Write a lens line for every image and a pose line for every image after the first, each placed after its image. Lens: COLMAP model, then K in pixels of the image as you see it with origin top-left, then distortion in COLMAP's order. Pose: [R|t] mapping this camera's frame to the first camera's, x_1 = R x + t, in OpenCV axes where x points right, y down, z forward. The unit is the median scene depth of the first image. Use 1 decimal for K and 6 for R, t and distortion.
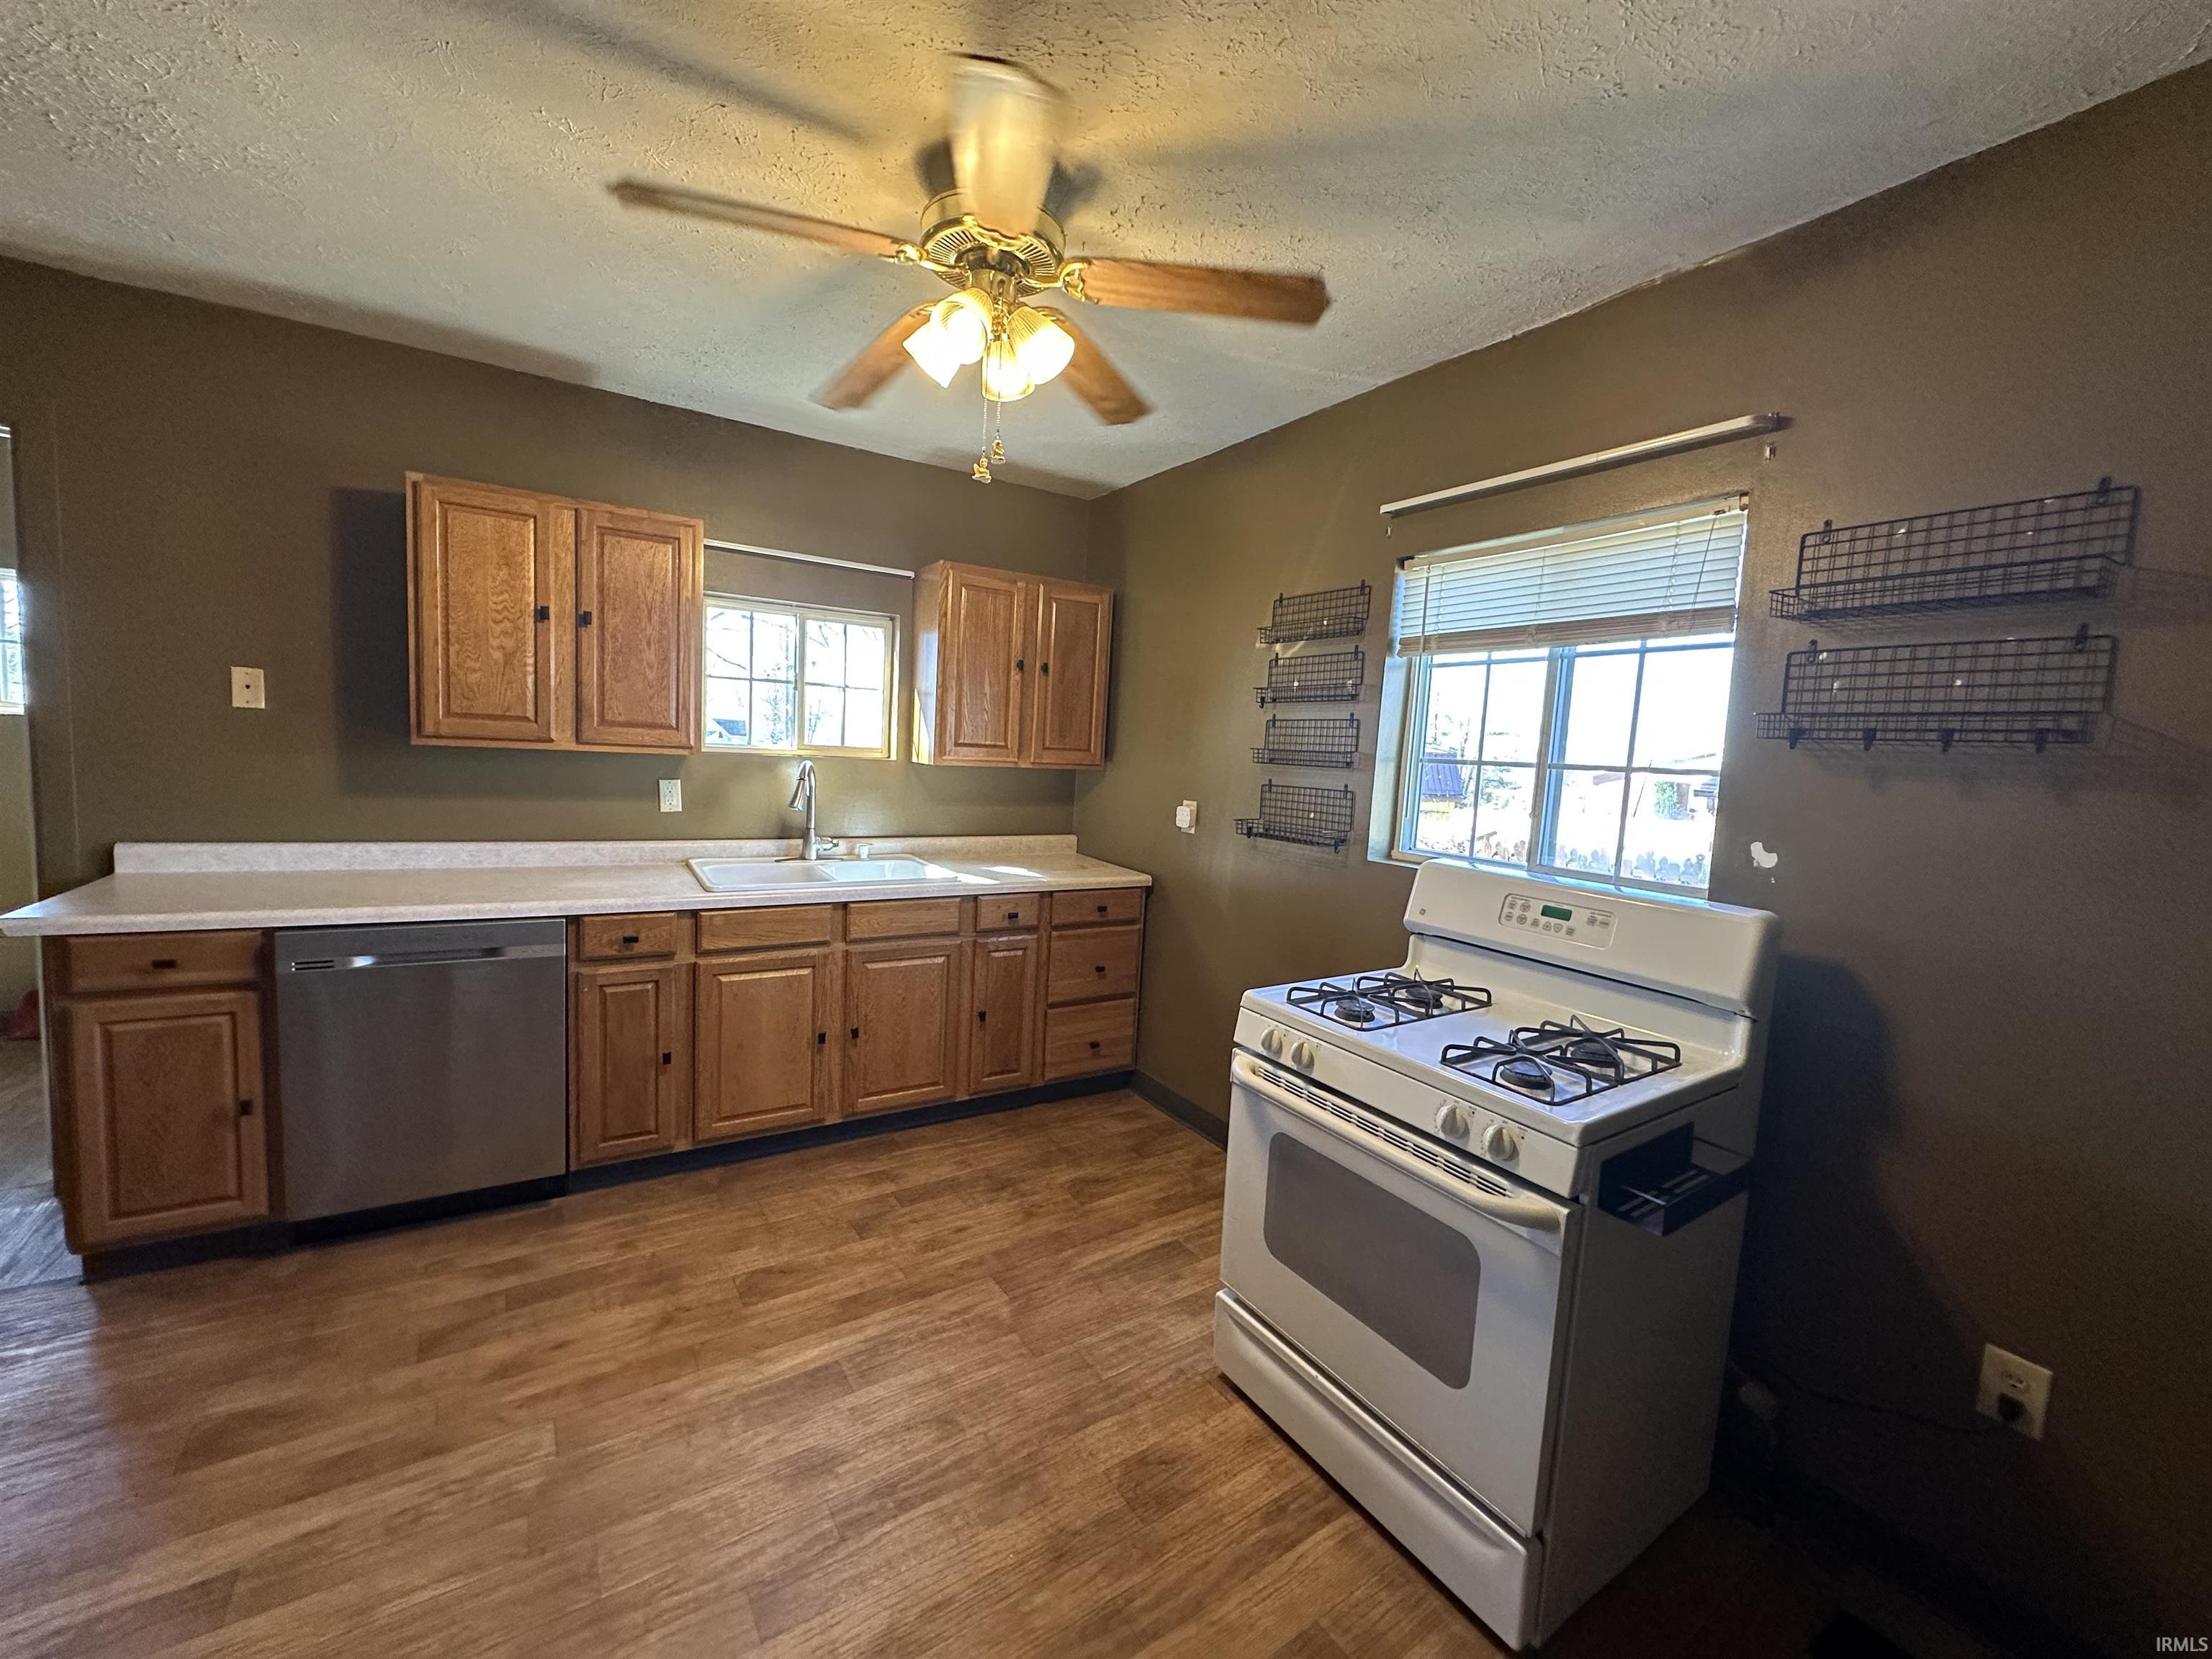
lens RADIAL K [[872.1, 0, 1105.5], [0, 872.1, 826.7], [0, 0, 1]] dist [0.000502, -0.000099]
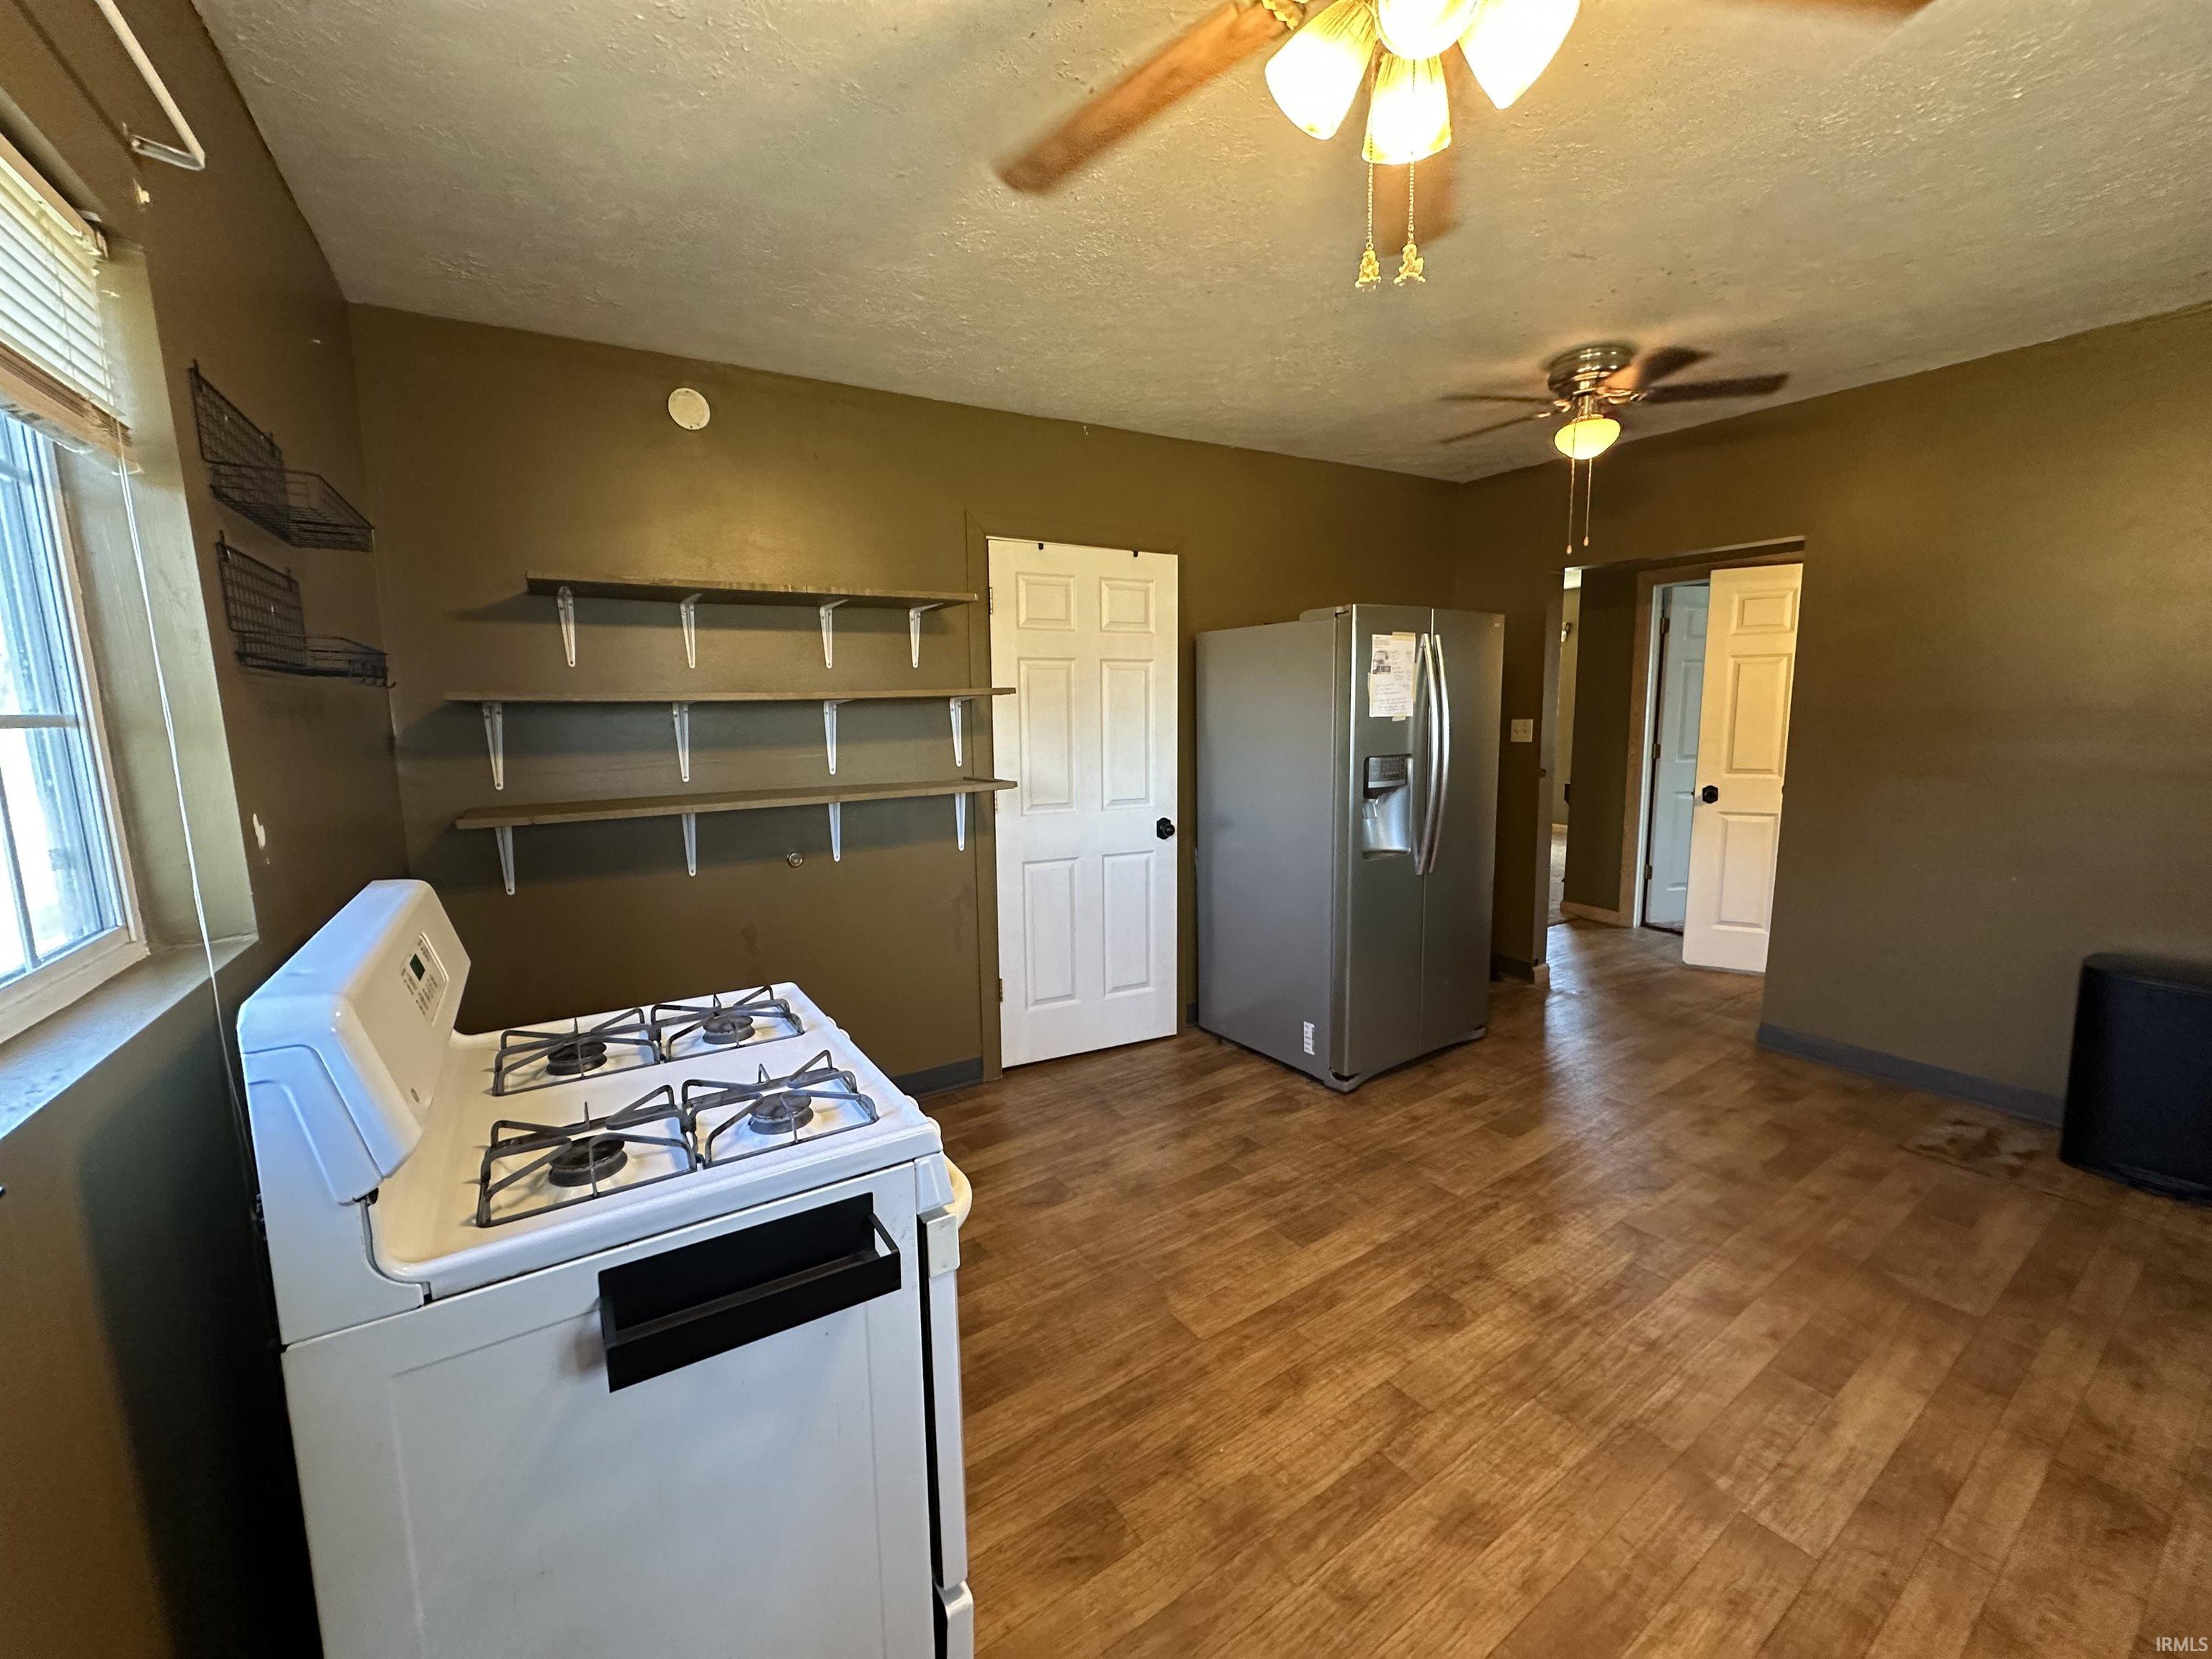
lens RADIAL K [[872.1, 0, 1108.4], [0, 872.1, 826.9], [0, 0, 1]] dist [0.000502, -0.000099]
pose [[-0.999451, -0.032728, -0.005083, 0.041953], [-0.033038, 0.974262, 0.222986, -0.109170], [-0.002346, 0.223032, -0.974808, 1.200899]]
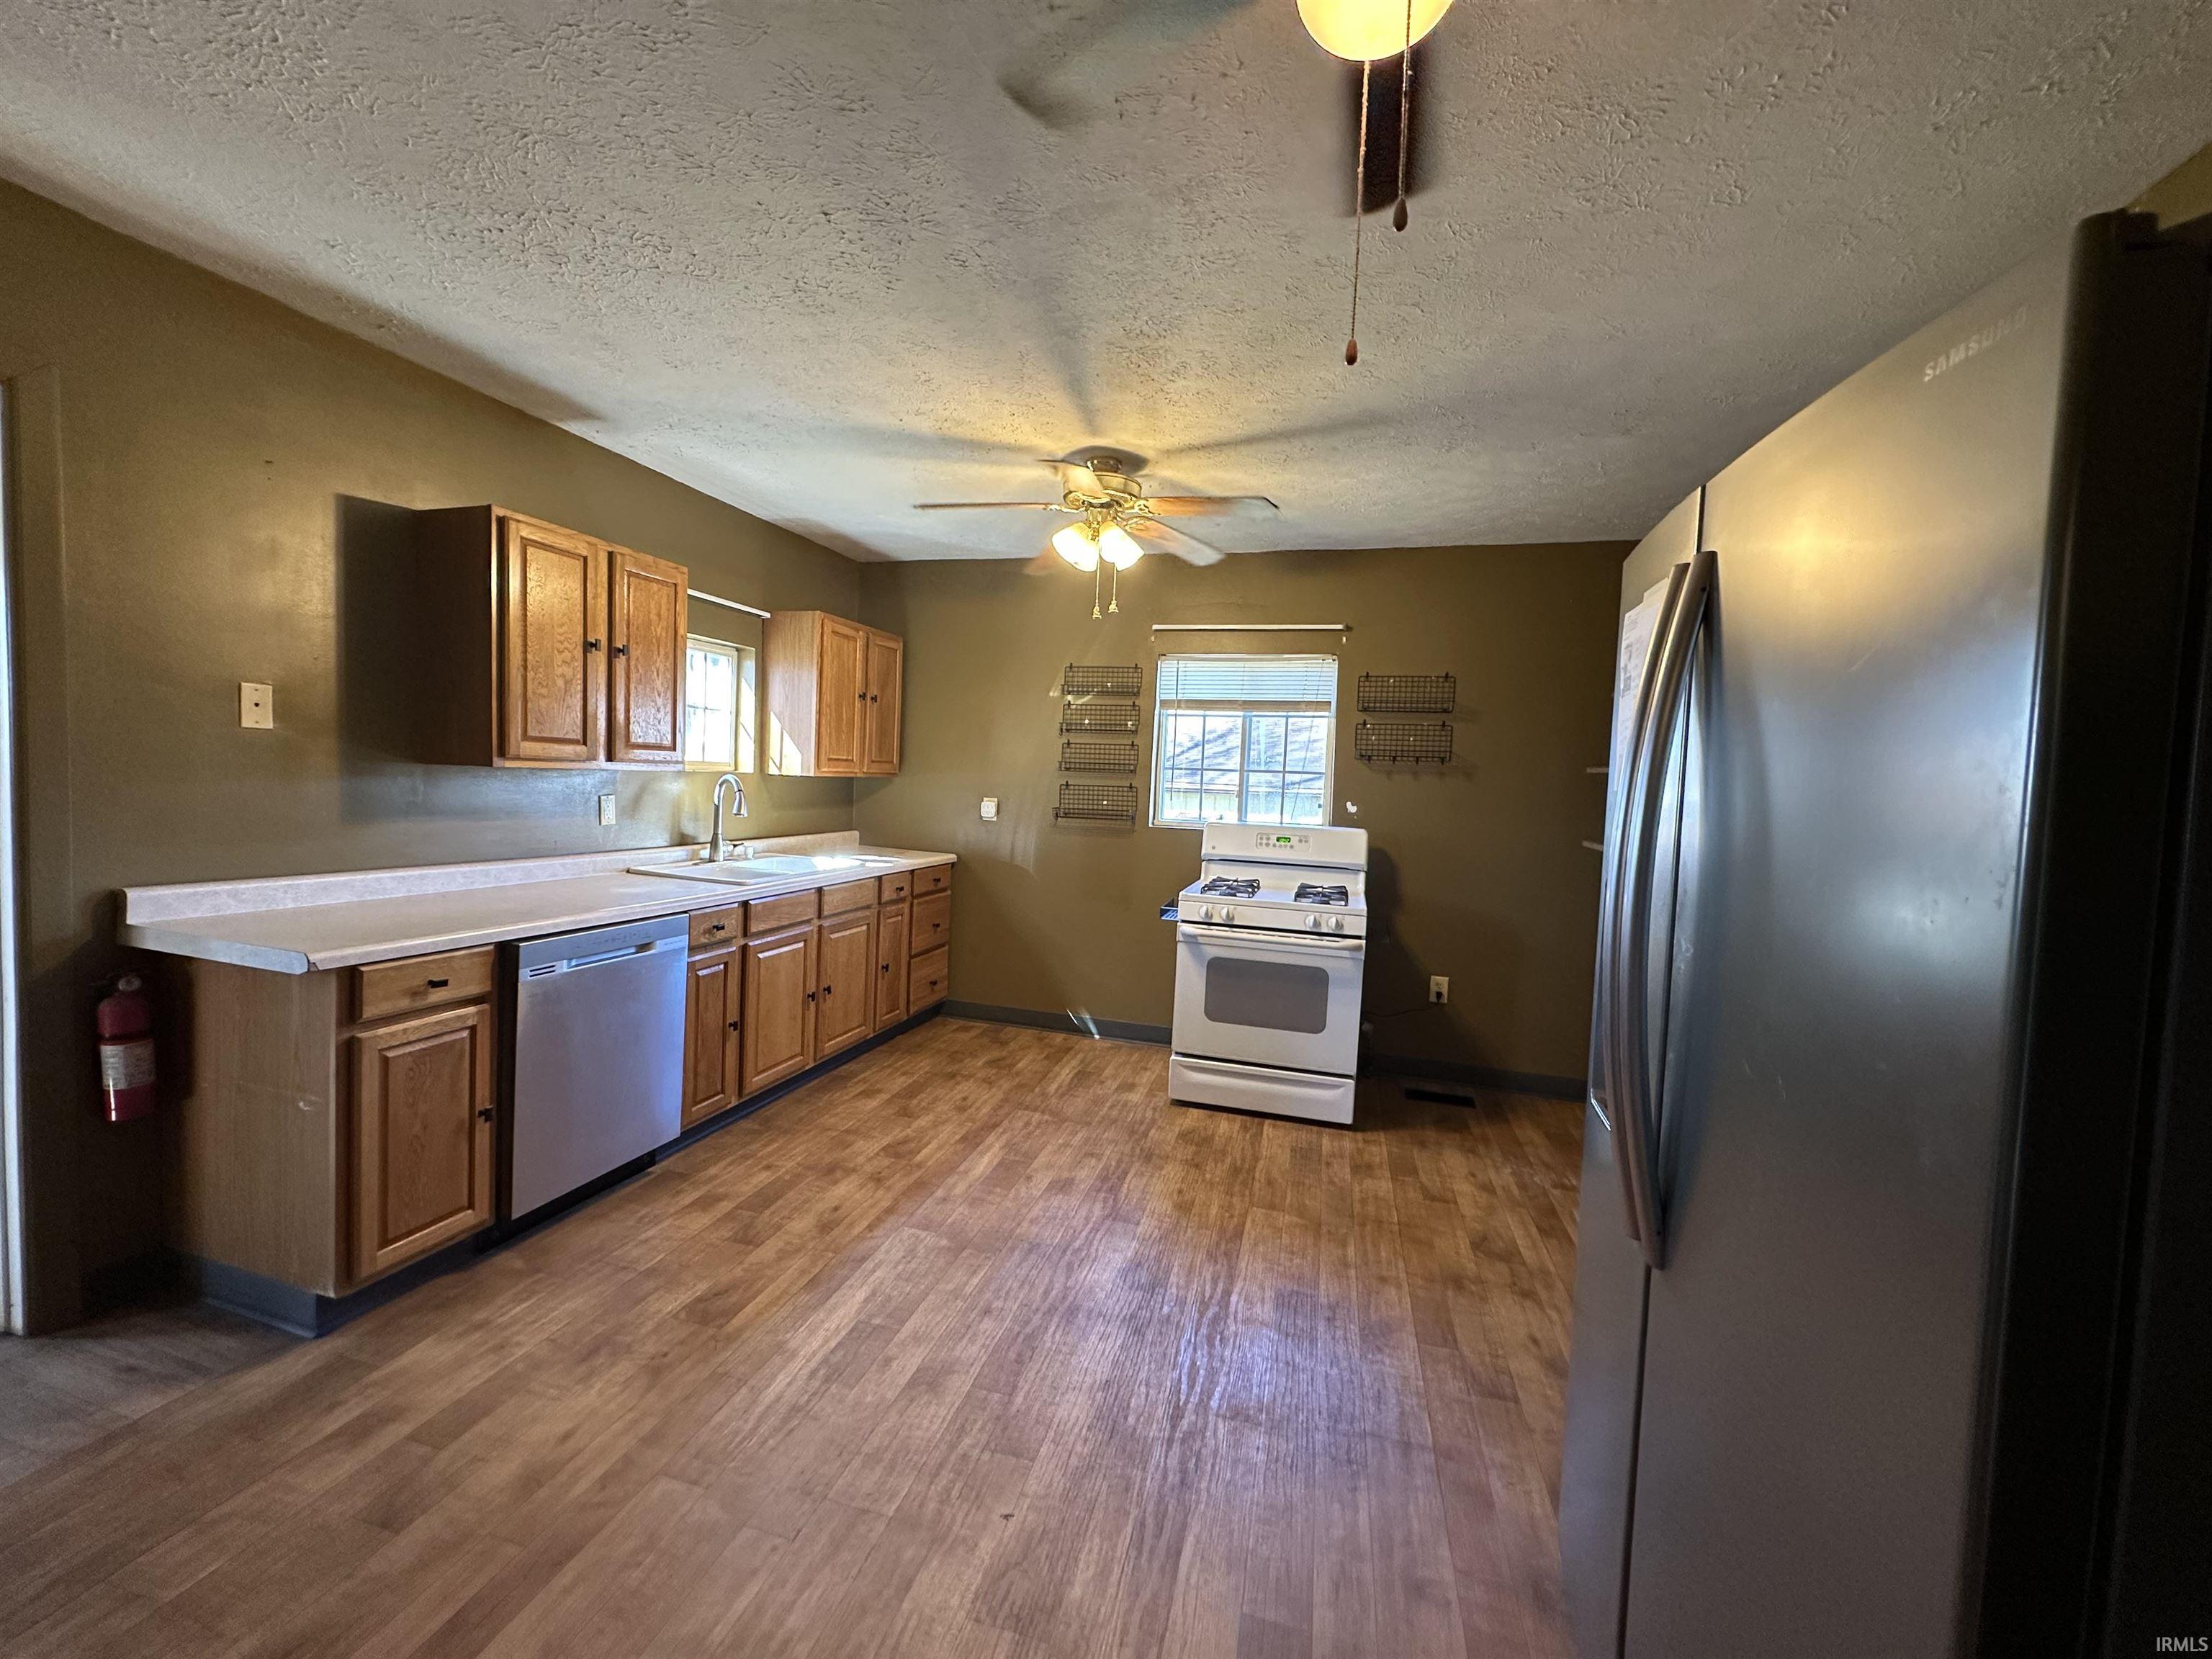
lens RADIAL K [[872.1, 0, 1098.2], [0, 872.1, 827.8], [0, 0, 1]] dist [0.000502, -0.000099]
pose [[0.751963, -0.058779, 0.656580, -0.957837], [0.058079, 0.998051, 0.022833, -0.004689], [-0.656642, 0.020964, 0.753911, -0.250120]]
